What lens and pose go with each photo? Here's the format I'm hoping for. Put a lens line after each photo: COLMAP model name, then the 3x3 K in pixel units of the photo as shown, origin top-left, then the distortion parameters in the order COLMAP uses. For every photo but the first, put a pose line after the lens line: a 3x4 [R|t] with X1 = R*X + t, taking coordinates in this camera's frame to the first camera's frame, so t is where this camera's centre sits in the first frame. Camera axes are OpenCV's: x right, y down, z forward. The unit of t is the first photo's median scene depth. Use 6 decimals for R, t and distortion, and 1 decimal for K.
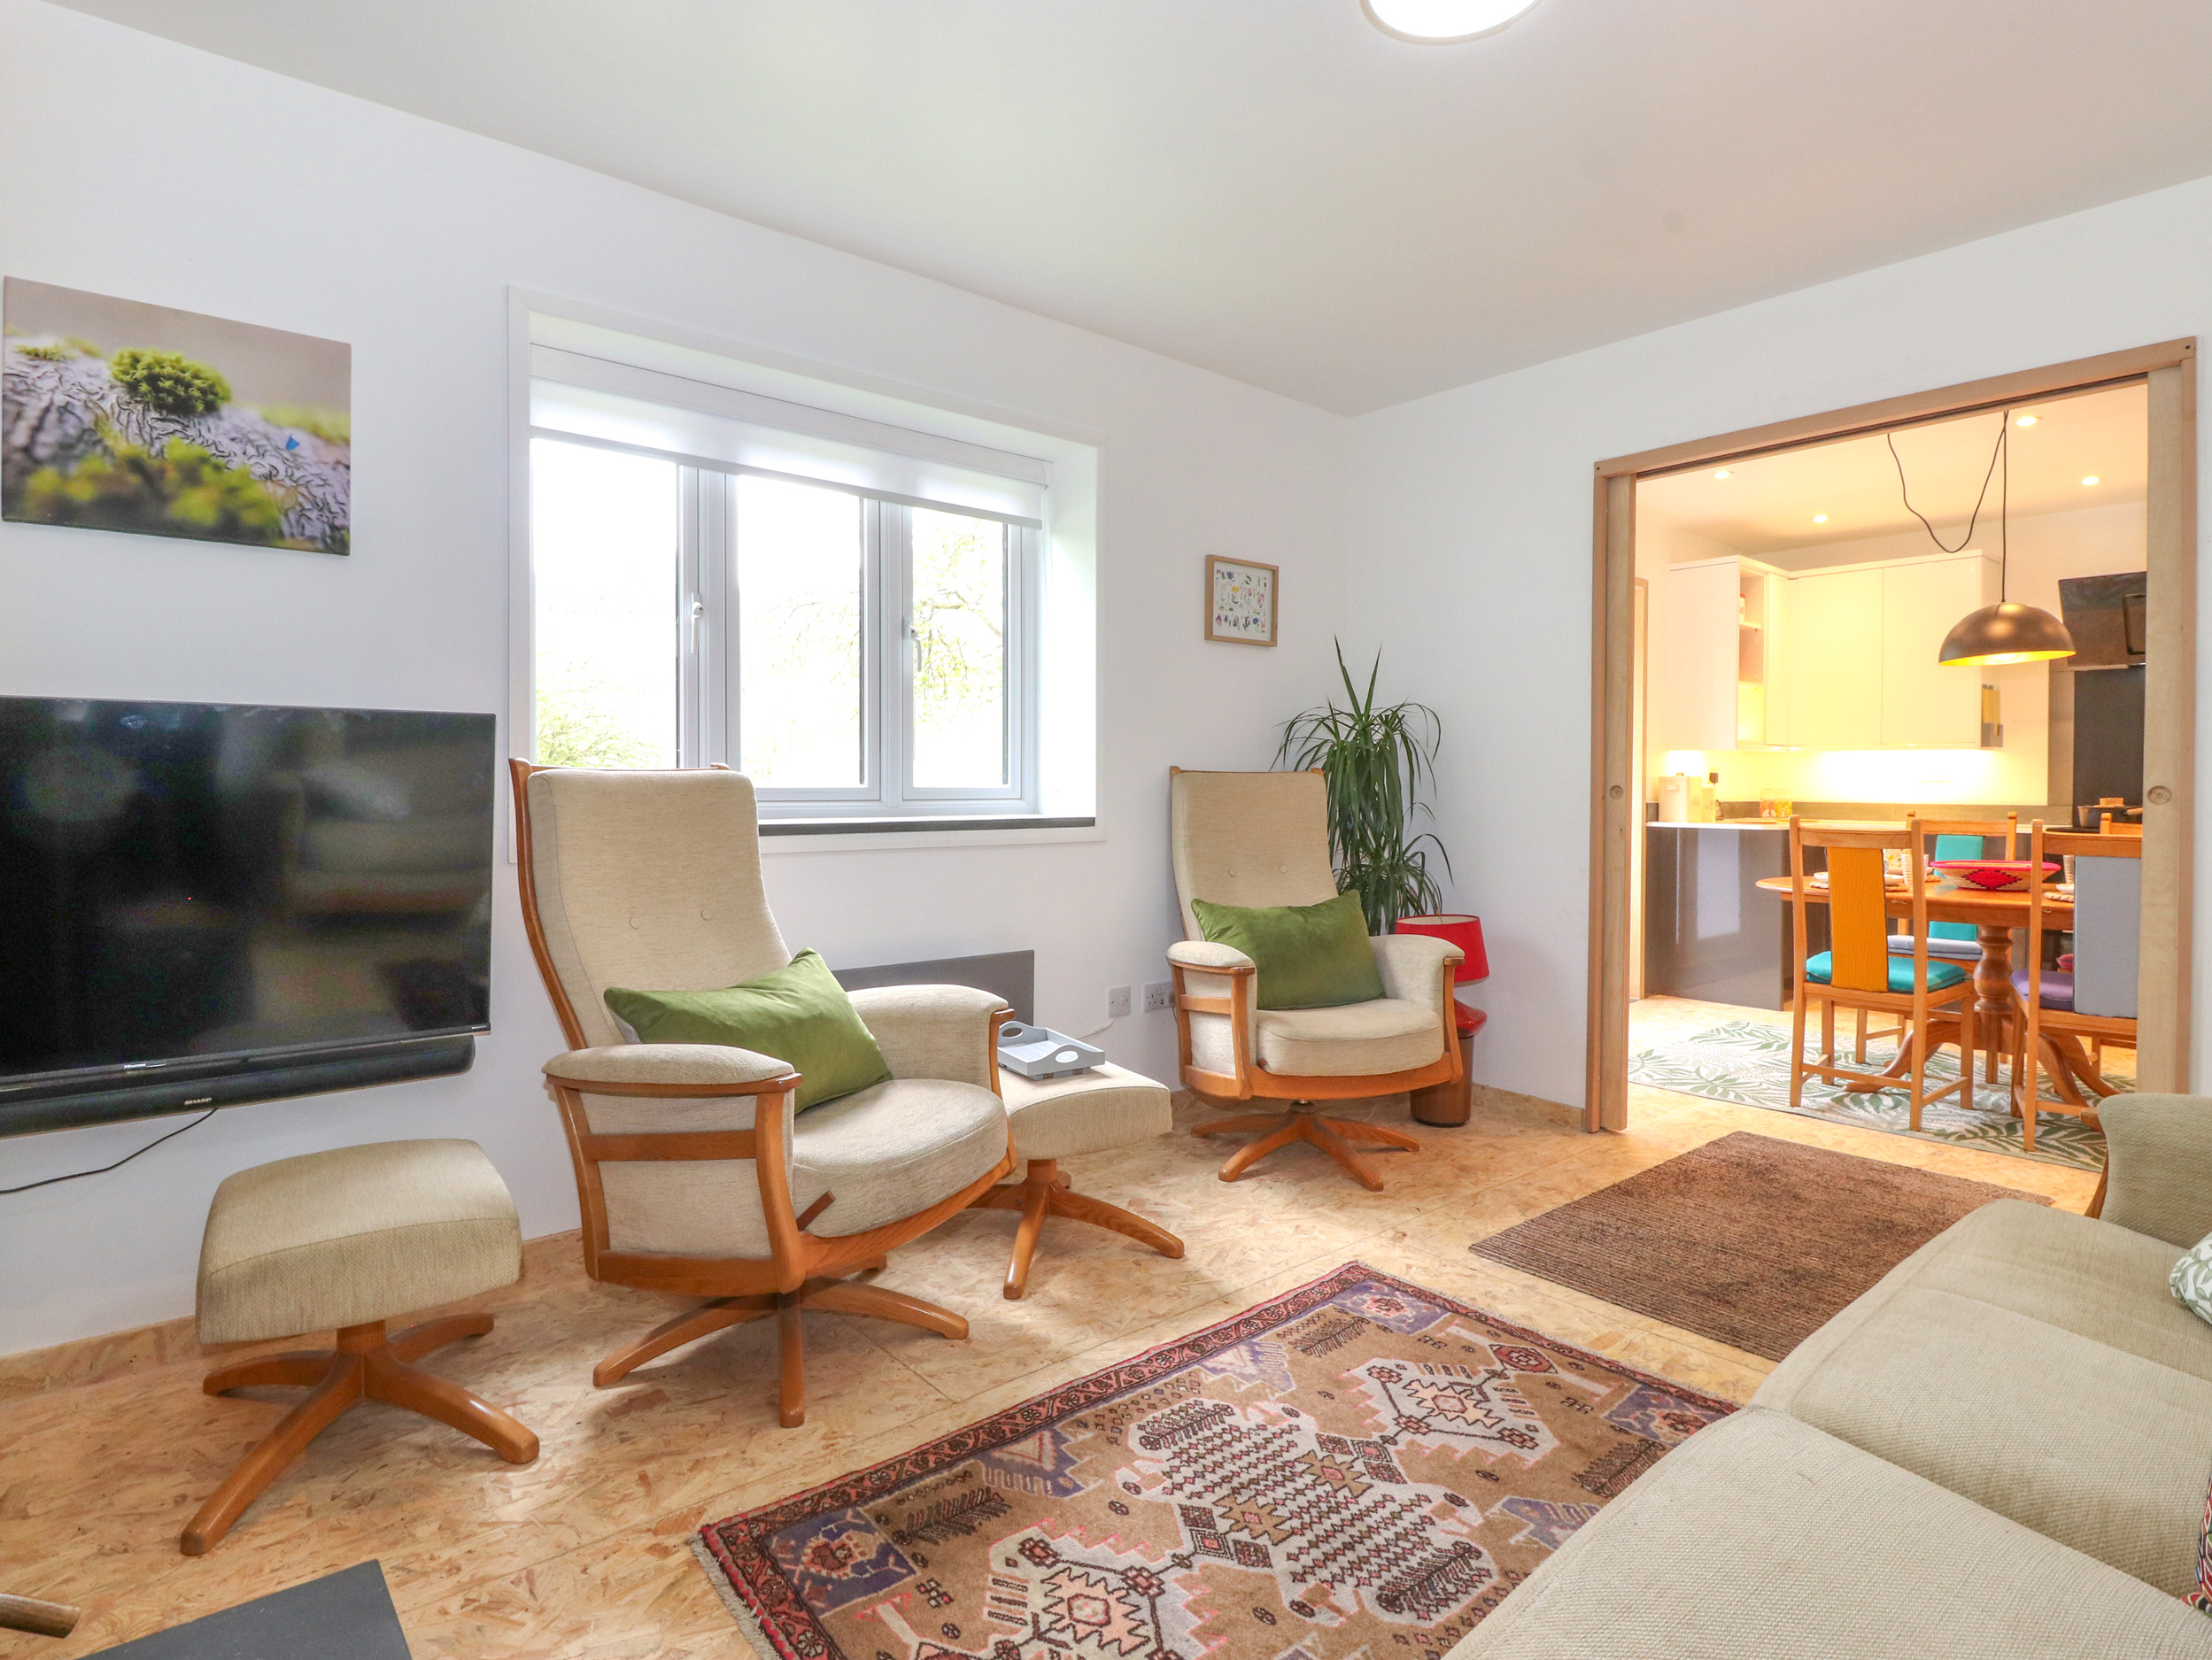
lens RADIAL K [[1165.5, 0, 1112.5], [0, 1165.5, 792.7], [0, 0, 1]] dist [0.002025, -0.013592]
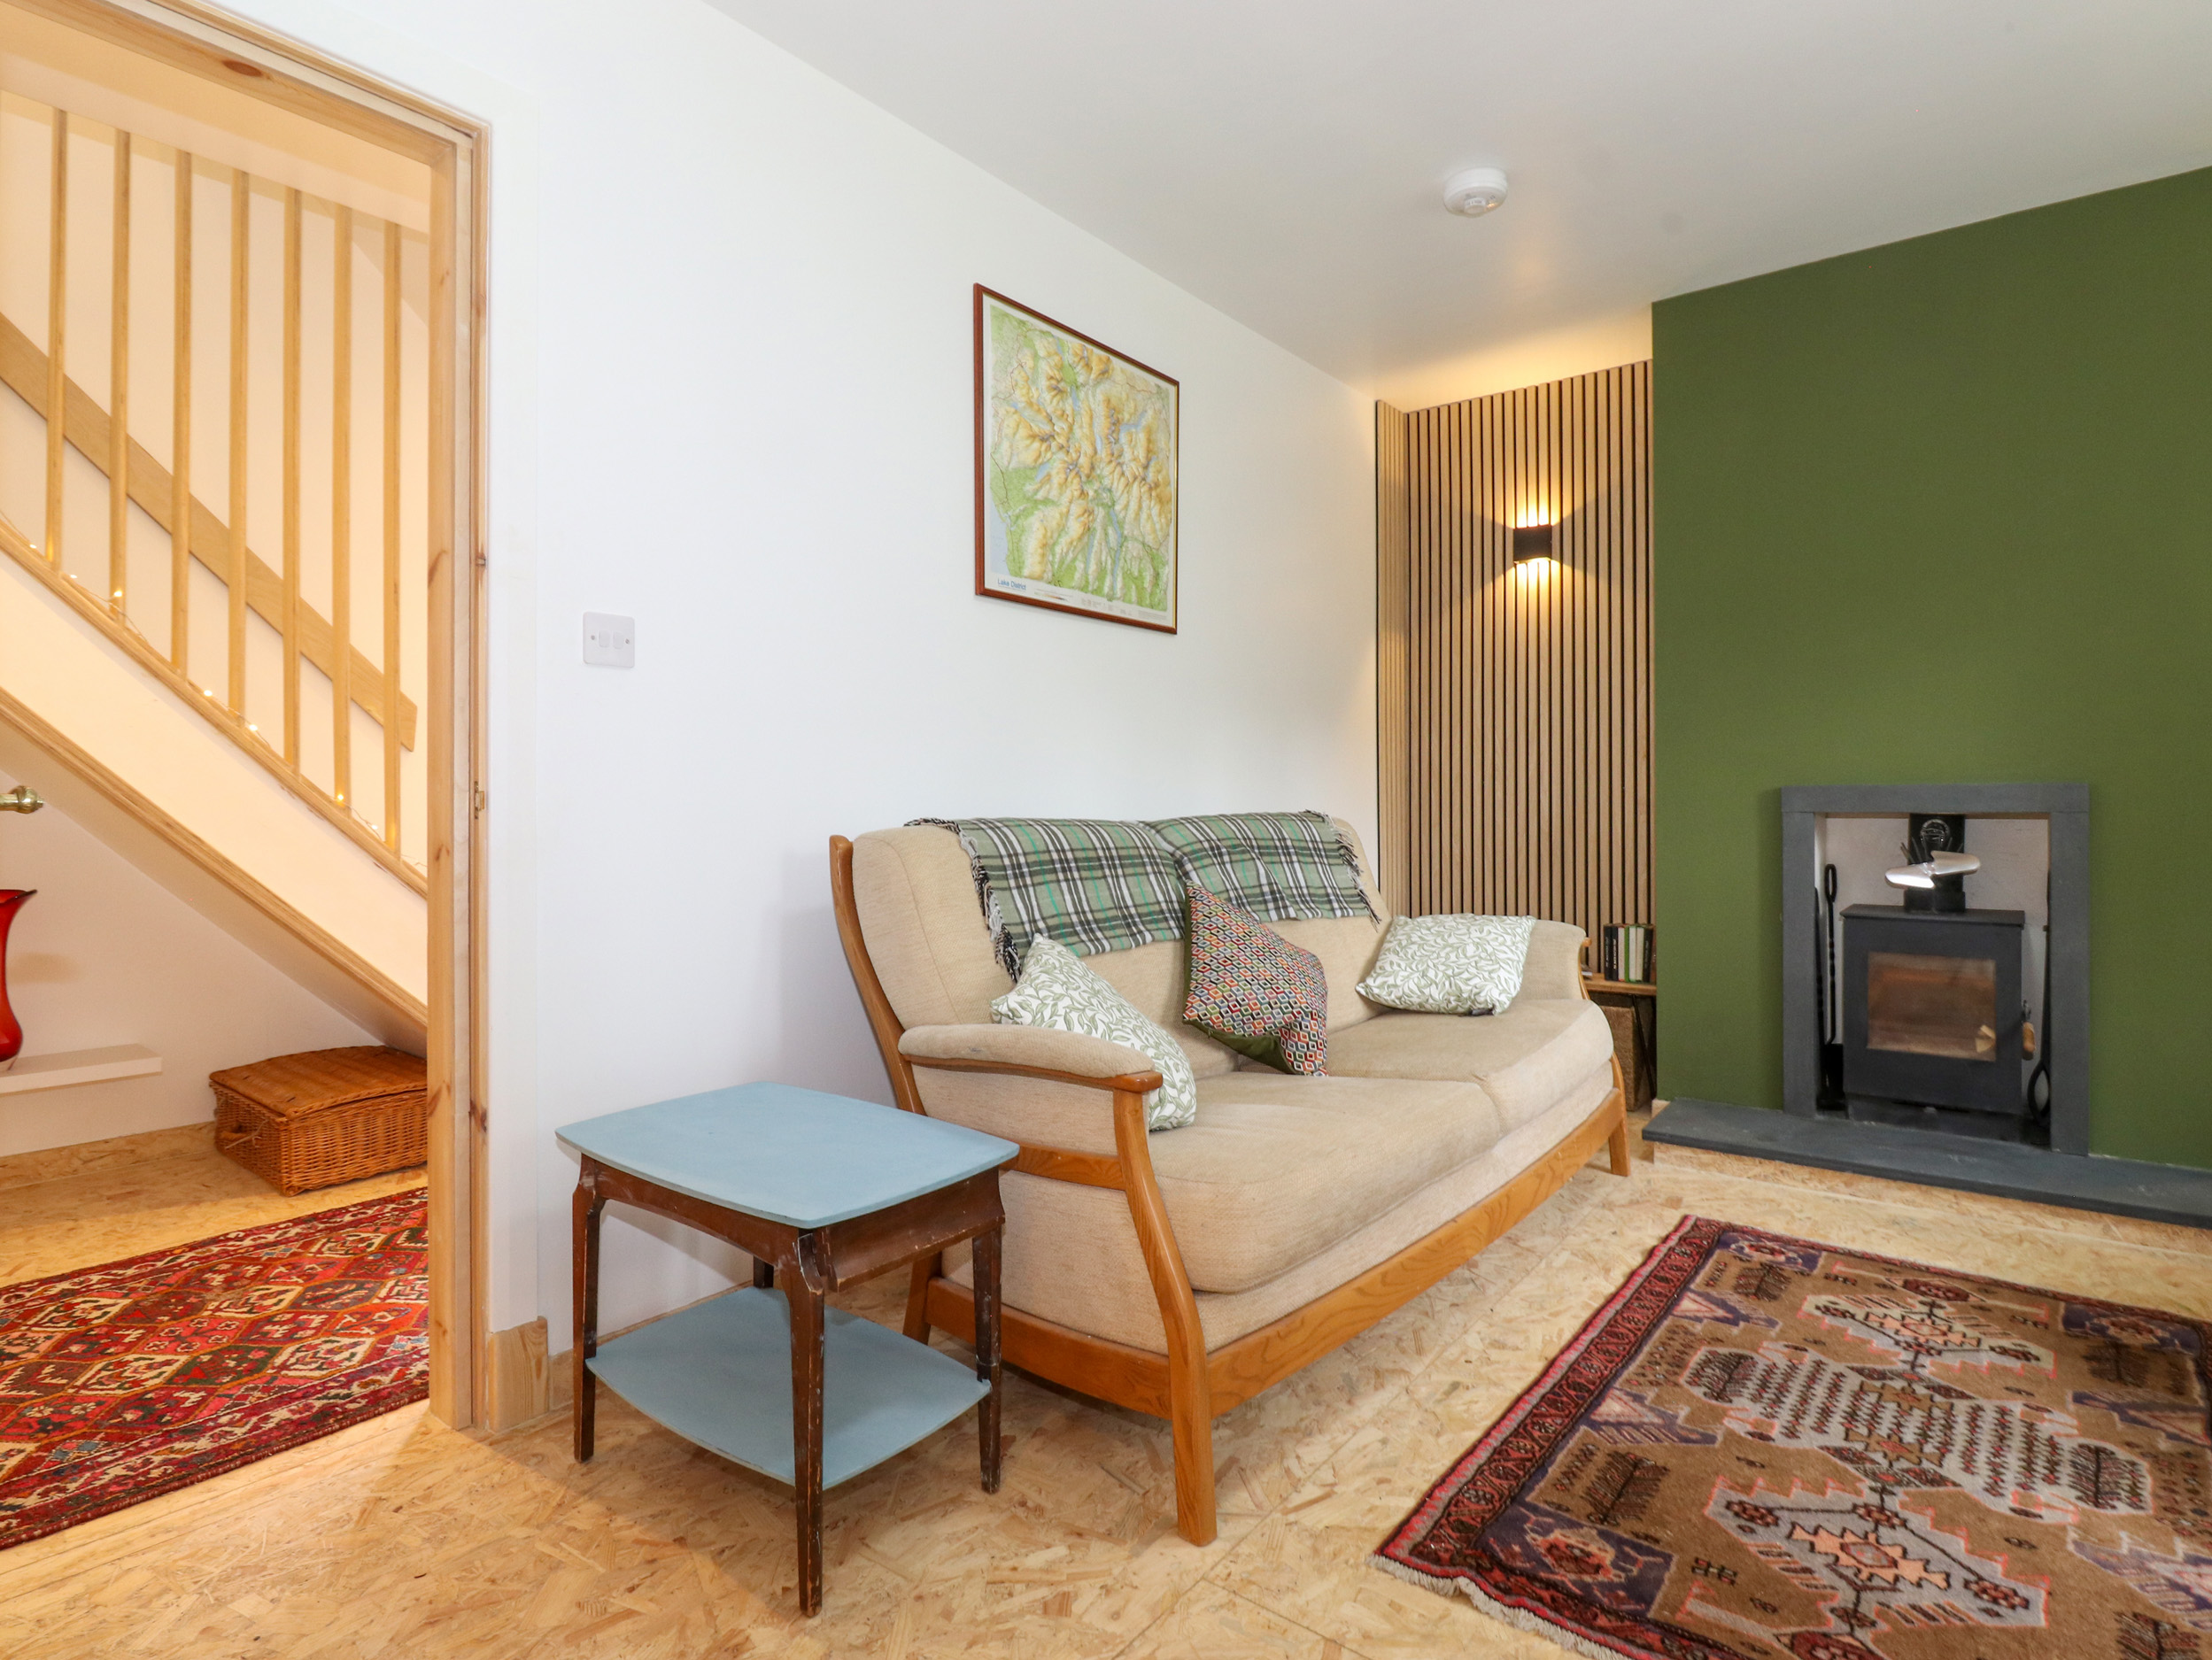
lens RADIAL K [[1165.5, 0, 1112.5], [0, 1165.5, 792.7], [0, 0, 1]] dist [0.002025, -0.013592]
pose [[-0.981193, -0.002677, -0.193012, 0.798341], [-0.003221, 0.999992, 0.002502, 0.038333], [0.193004, 0.003077, -0.981193, 1.439054]]
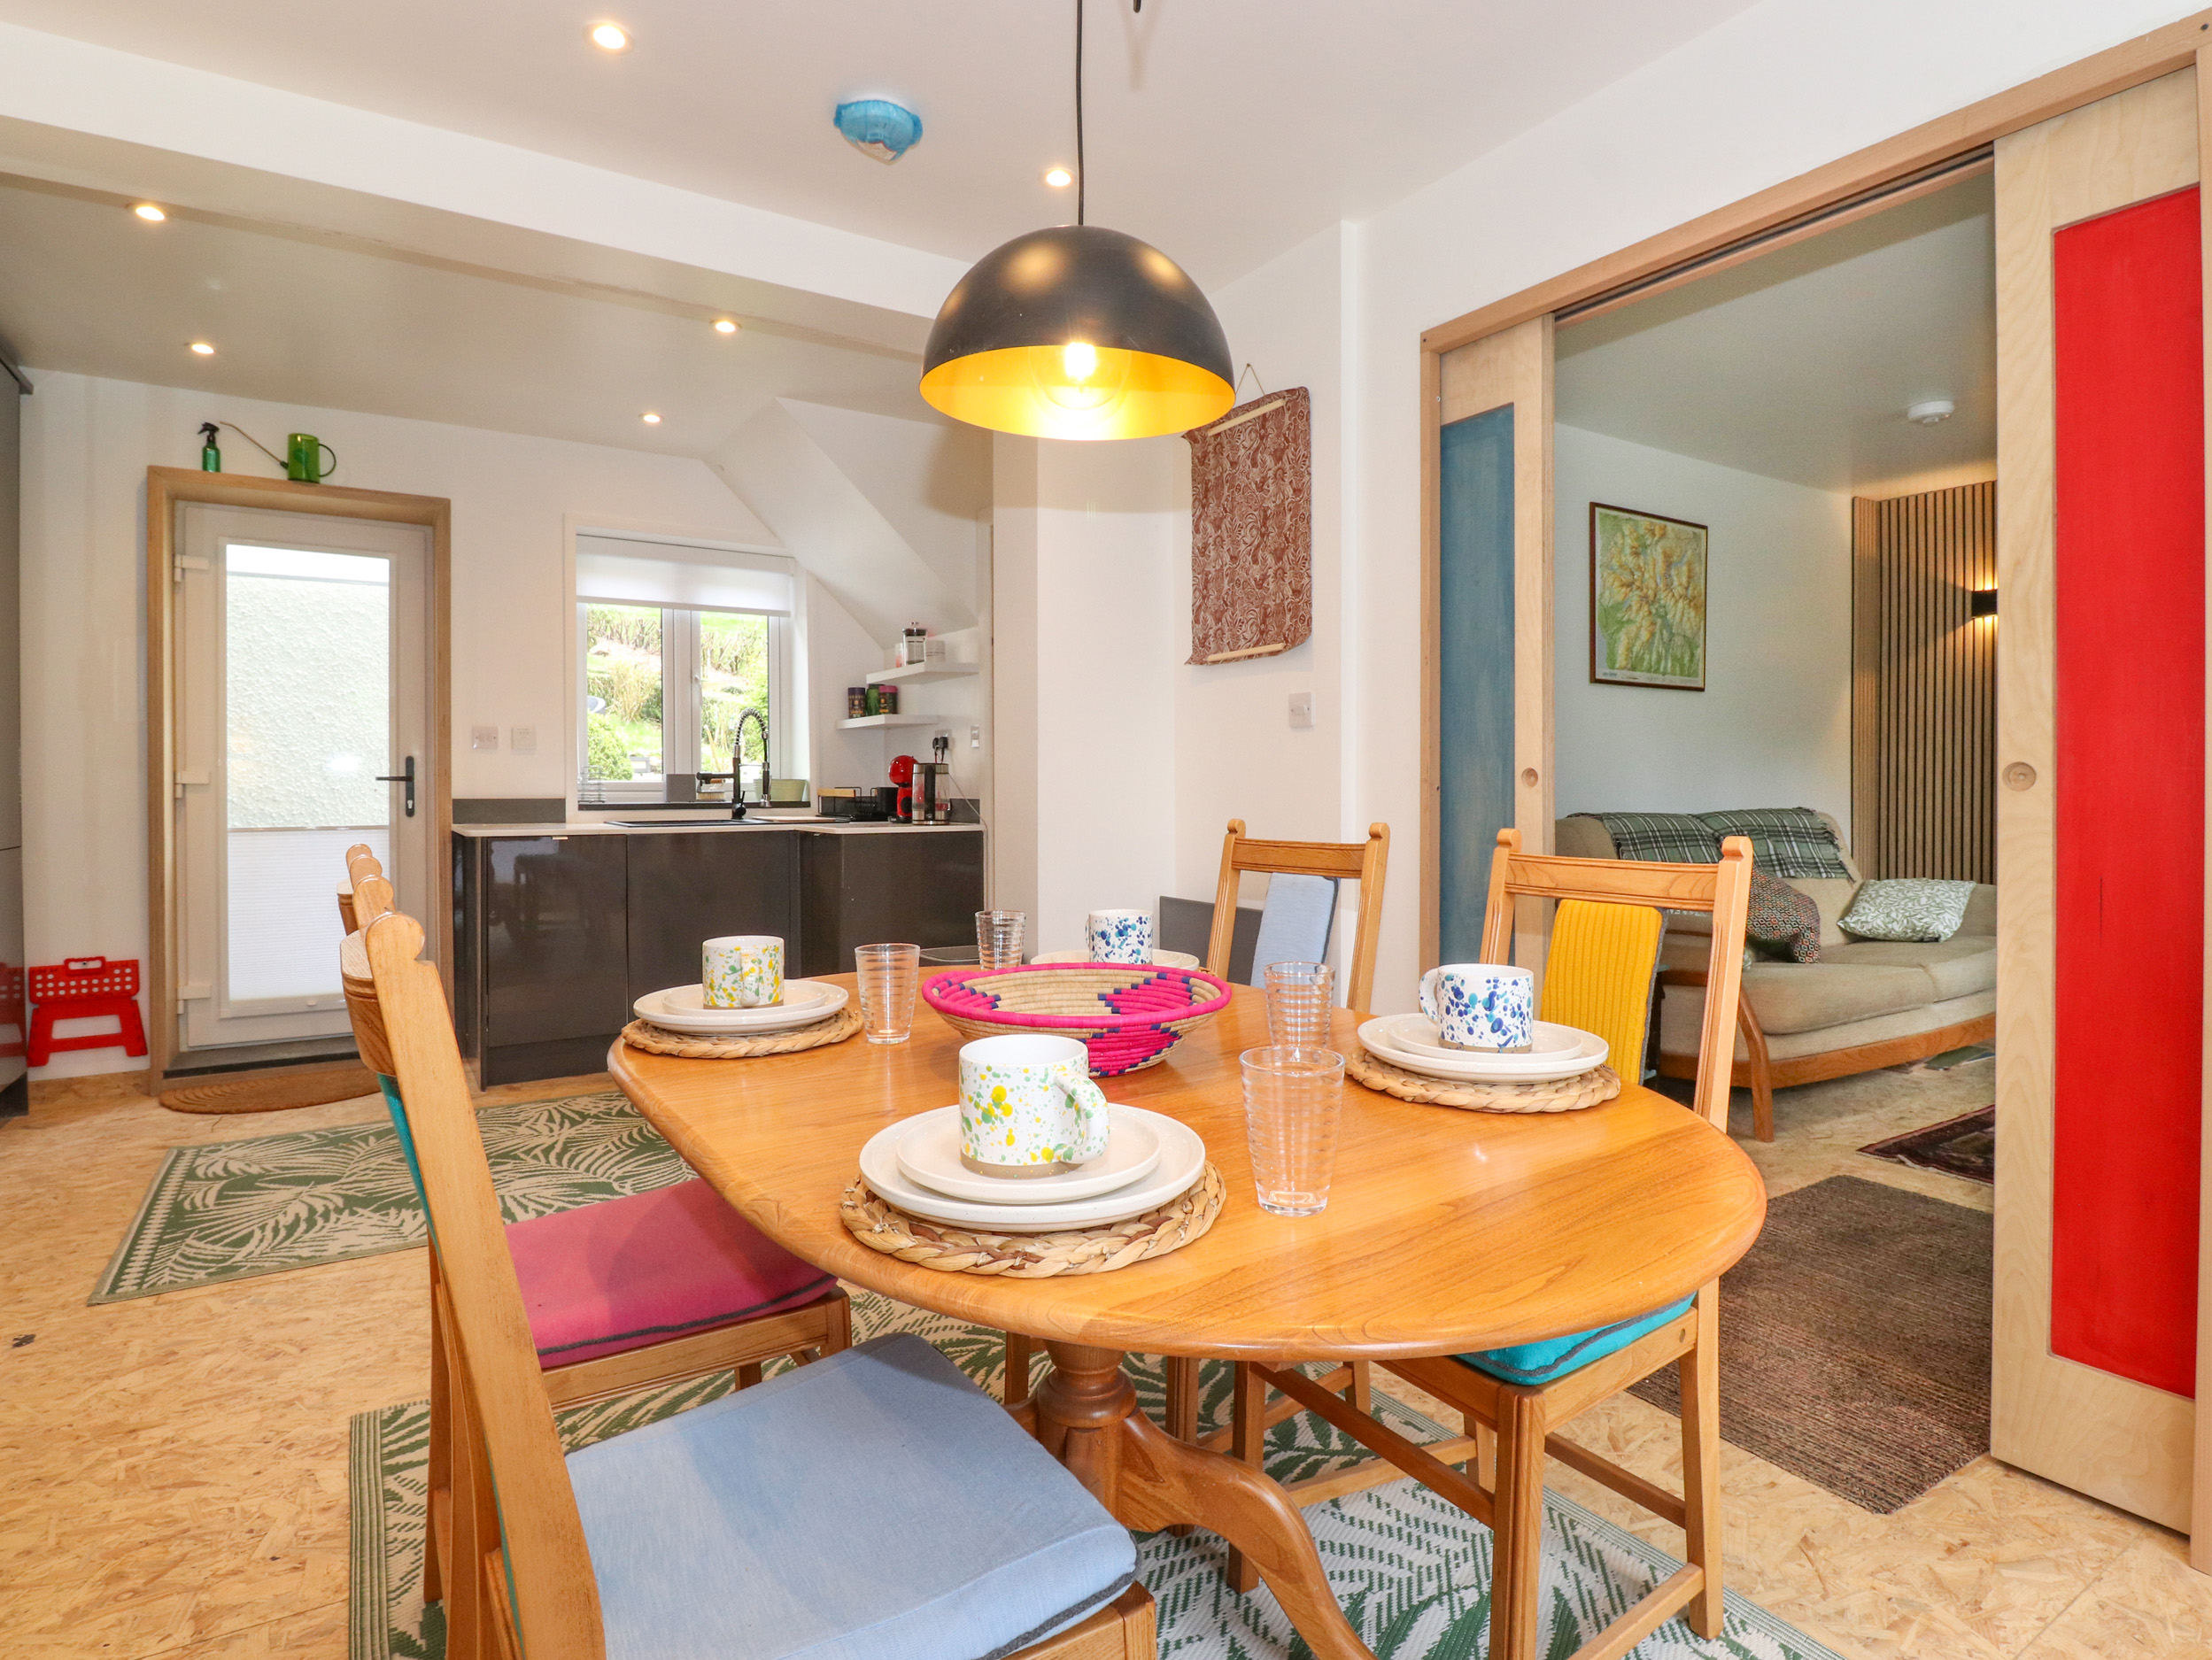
lens RADIAL K [[1167.7, 0, 1114.8], [0, 1167.7, 796.0], [0, 0, 1]] dist [0.004739, -0.016278]
pose [[-0.990699, -0.004036, 0.136012, 1.242024], [-0.001057, 0.999758, 0.021964, -0.003488], [-0.136067, 0.021616, -0.990464, 2.374371]]
